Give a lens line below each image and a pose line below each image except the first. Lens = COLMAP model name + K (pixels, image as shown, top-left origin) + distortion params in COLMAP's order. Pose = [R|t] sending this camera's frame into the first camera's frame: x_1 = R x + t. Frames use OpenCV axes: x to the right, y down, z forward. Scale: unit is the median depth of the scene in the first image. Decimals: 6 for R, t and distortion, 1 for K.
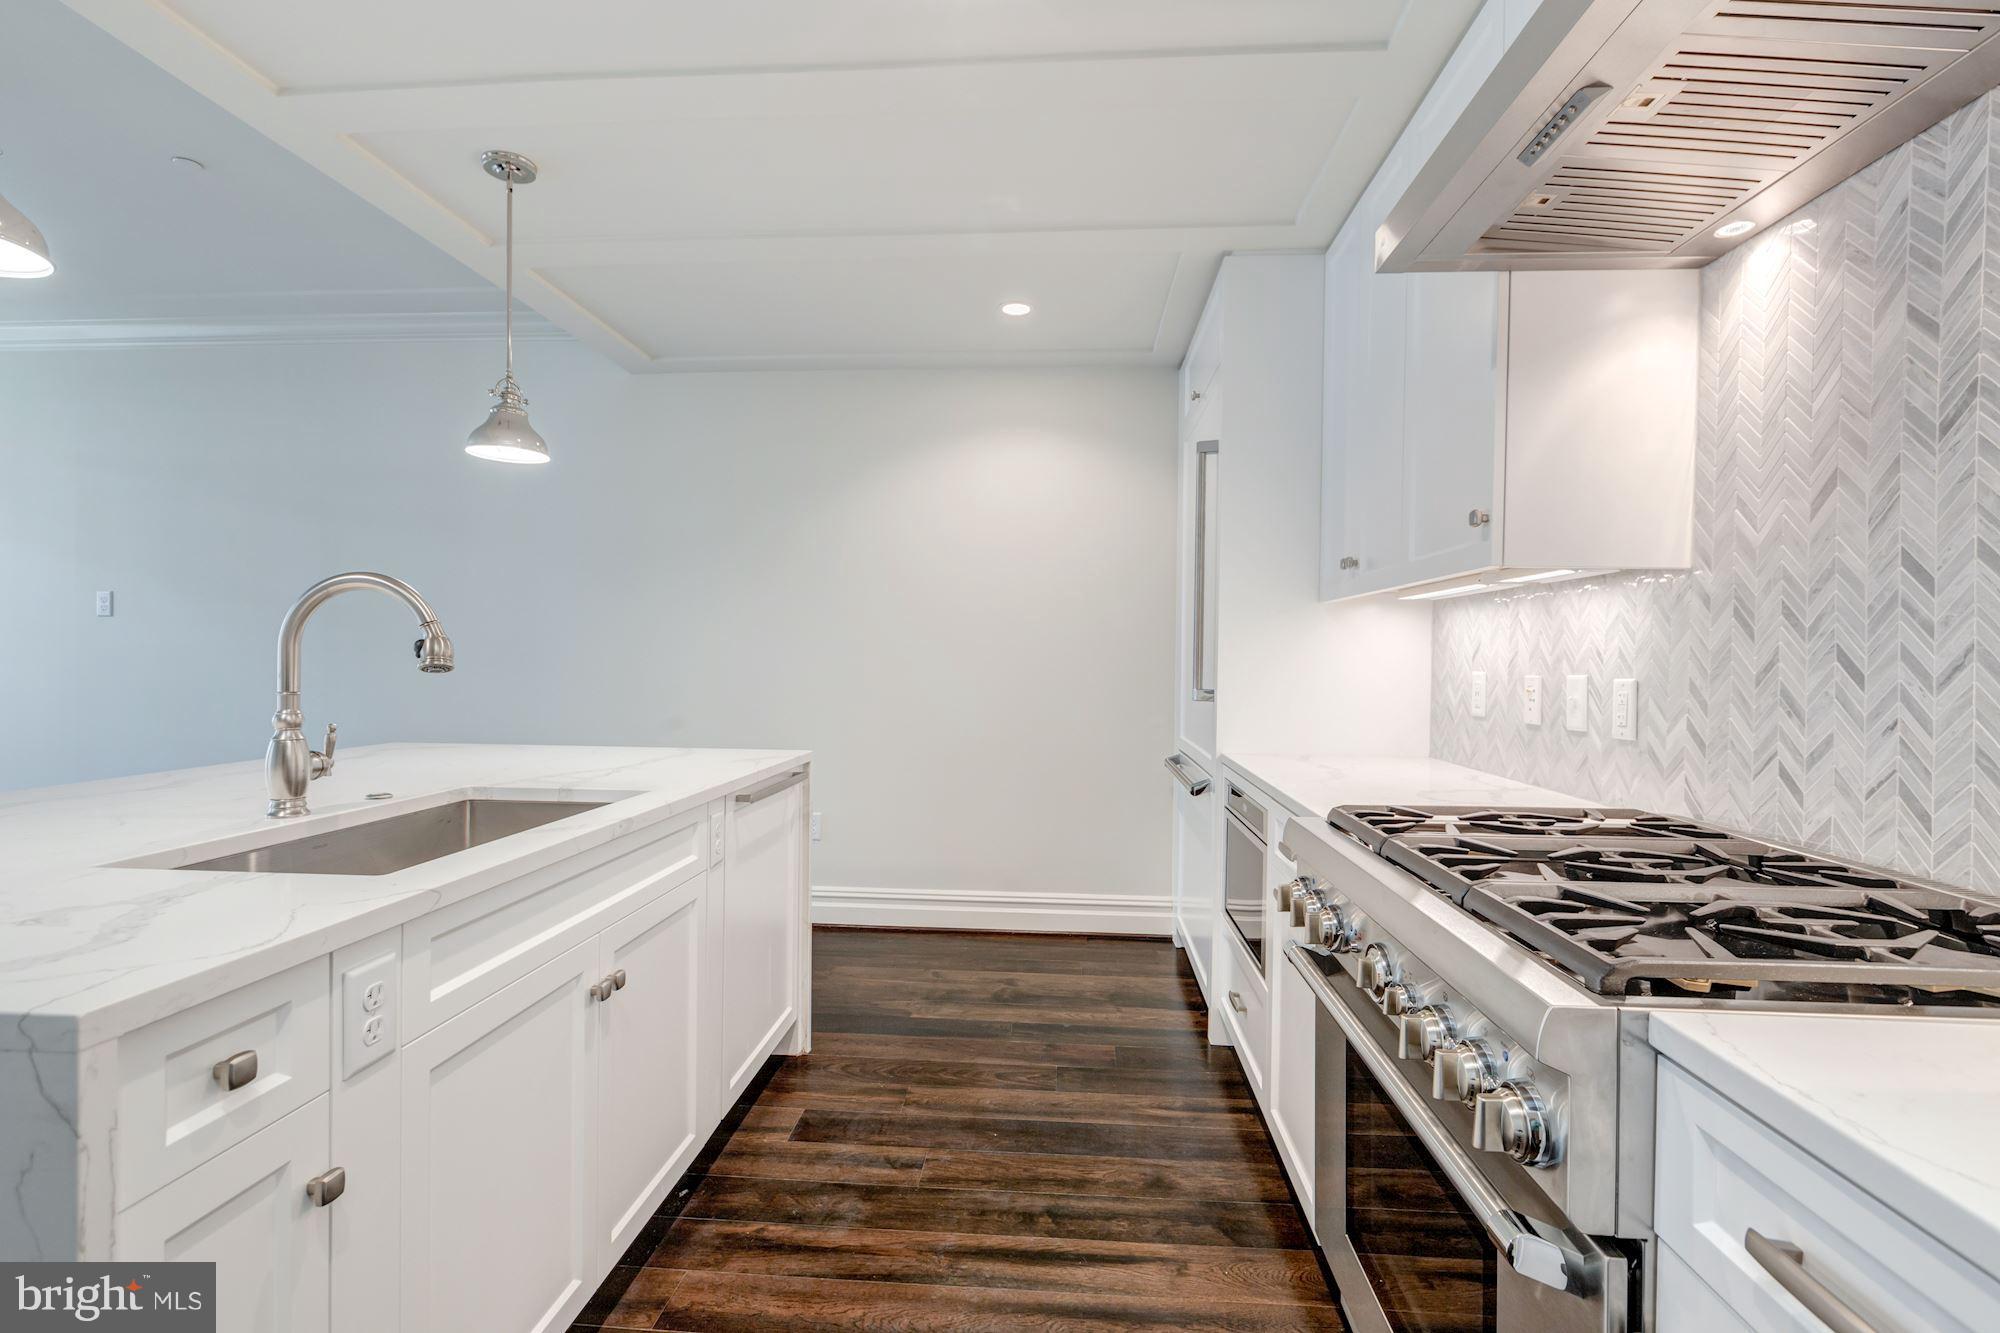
lens RADIAL K [[910.9, 0, 1003.5], [0, 910.9, 663.0], [0, 0, 1]] dist [0.007517, -0.002902]
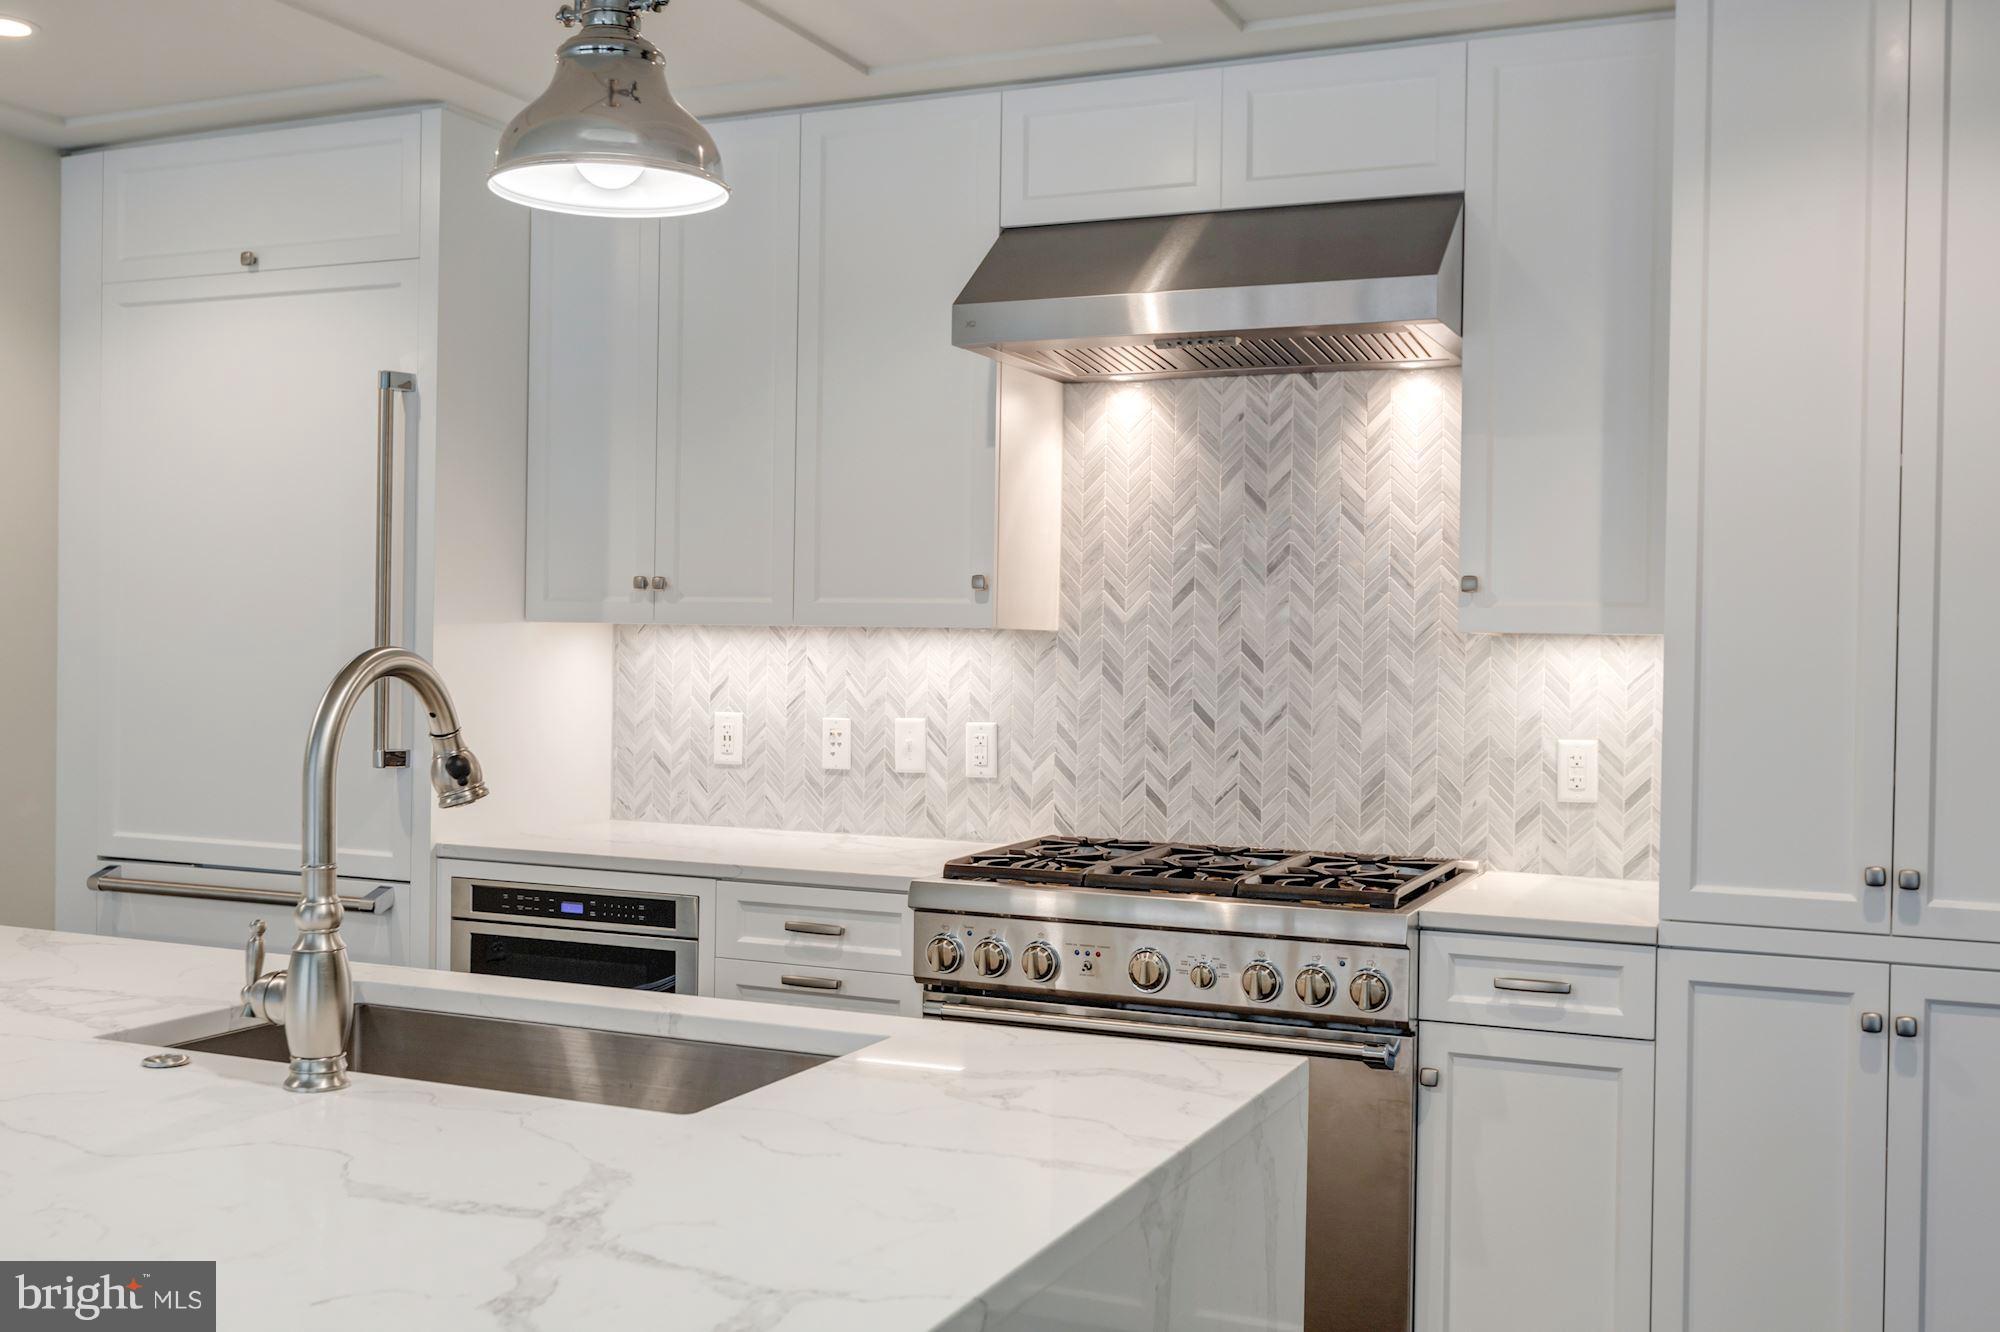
lens RADIAL K [[1919.3, 0, 1008.5], [0, 1919.3, 661.5], [0, 0, 1]] dist [-0.013258, 0.000000]
pose [[0.348642, -0.015672, 0.937125, -1.646159], [-0.003863, 0.999828, 0.018157, -0.109666], [-0.937248, -0.009951, 0.348521, 0.179879]]
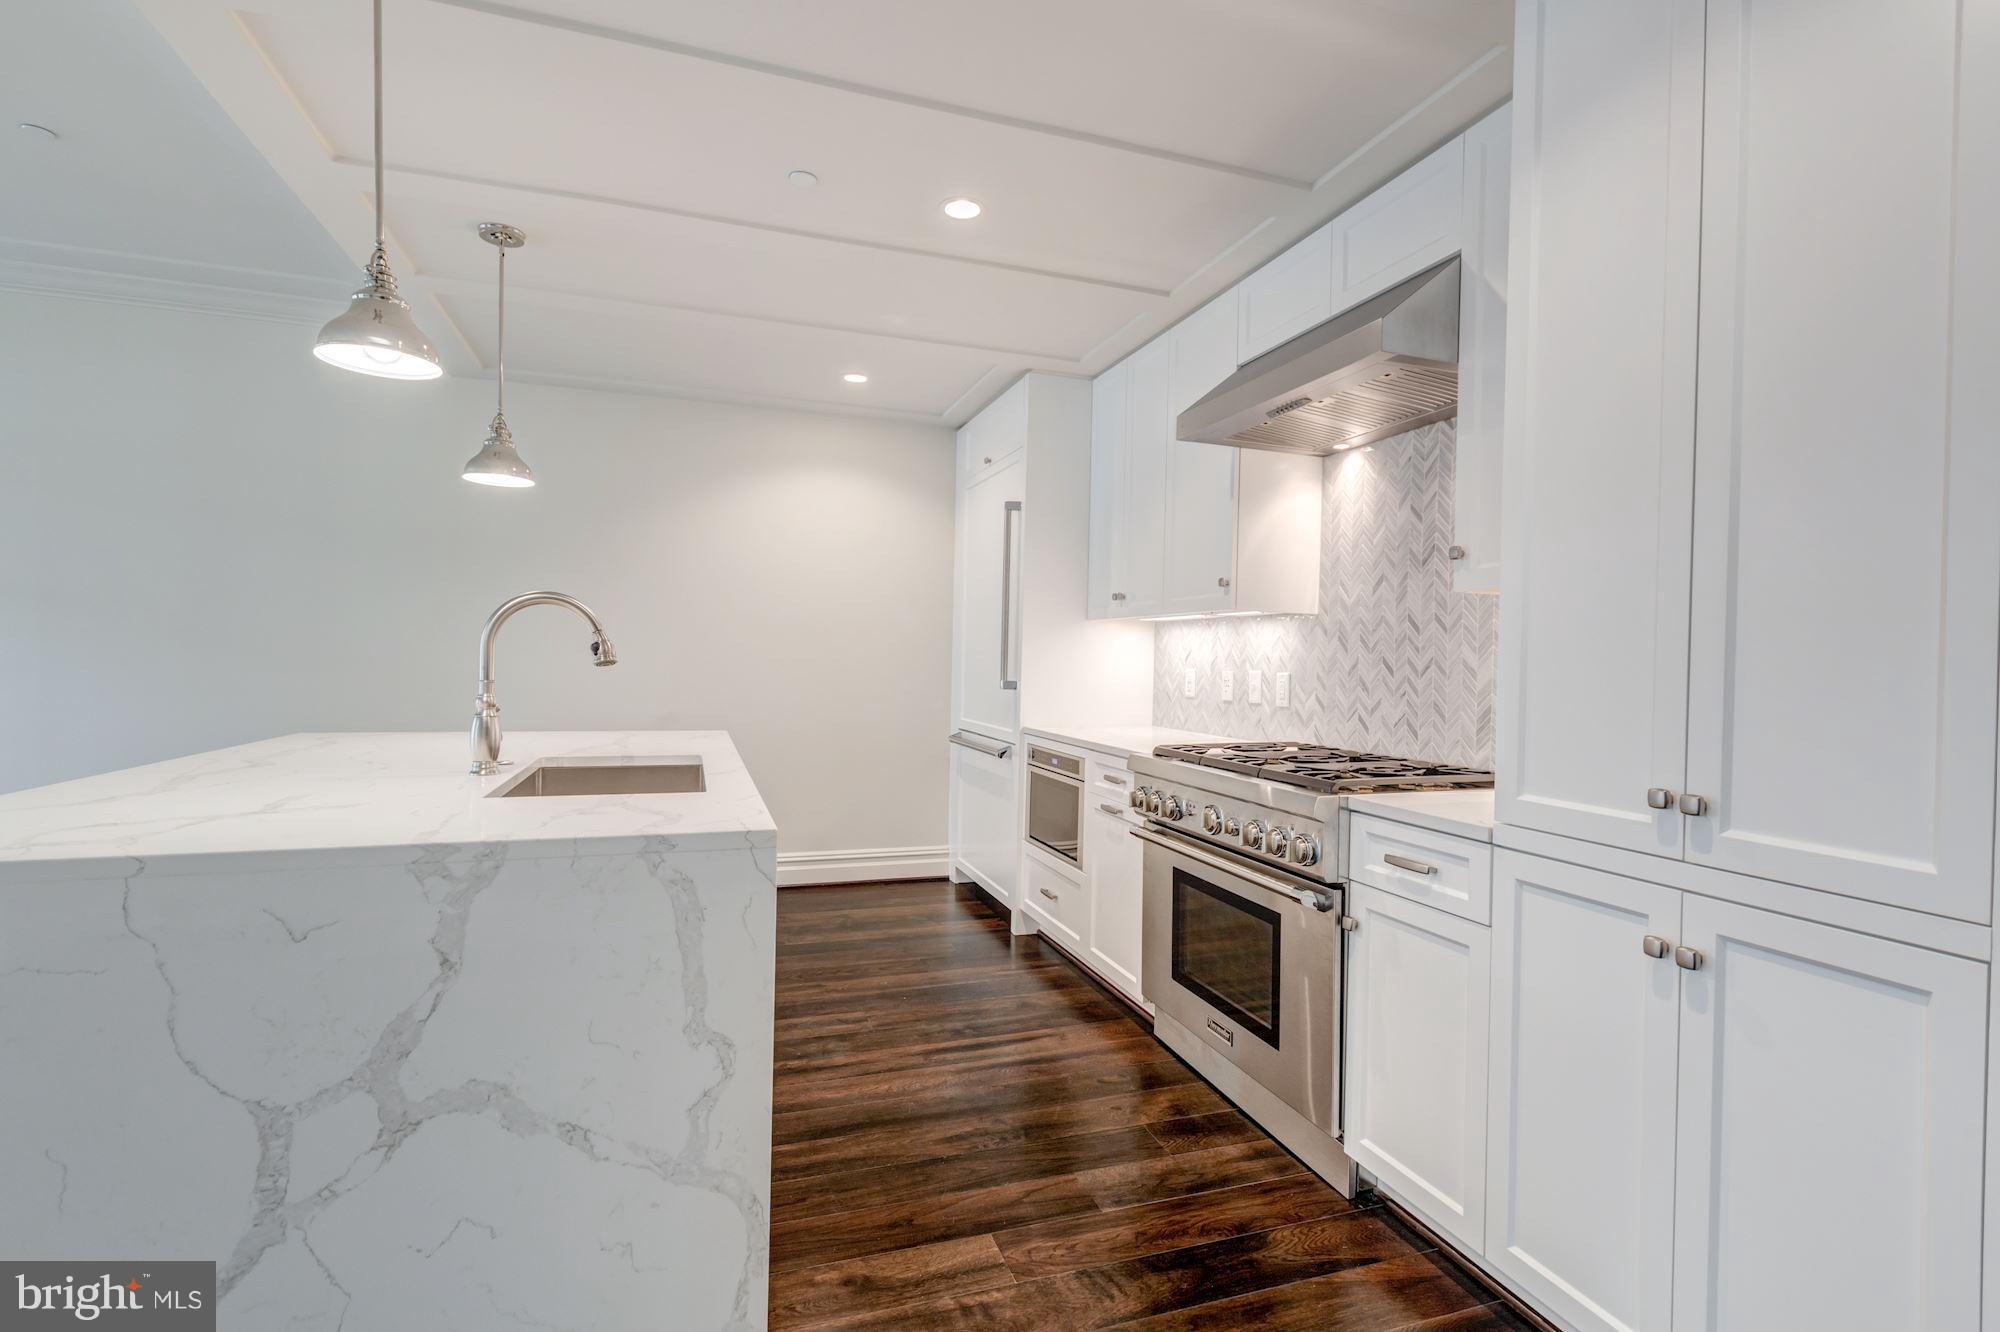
lens RADIAL K [[910.9, 0, 1012.9], [0, 910.9, 659.5], [0, 0, 1]] dist [0.007517, -0.002902]
pose [[0.918182, 0.007472, 0.396088, -0.580735], [-0.007511, 0.999971, -0.001452, -0.002480], [-0.396087, -0.001642, 0.918212, -0.489302]]
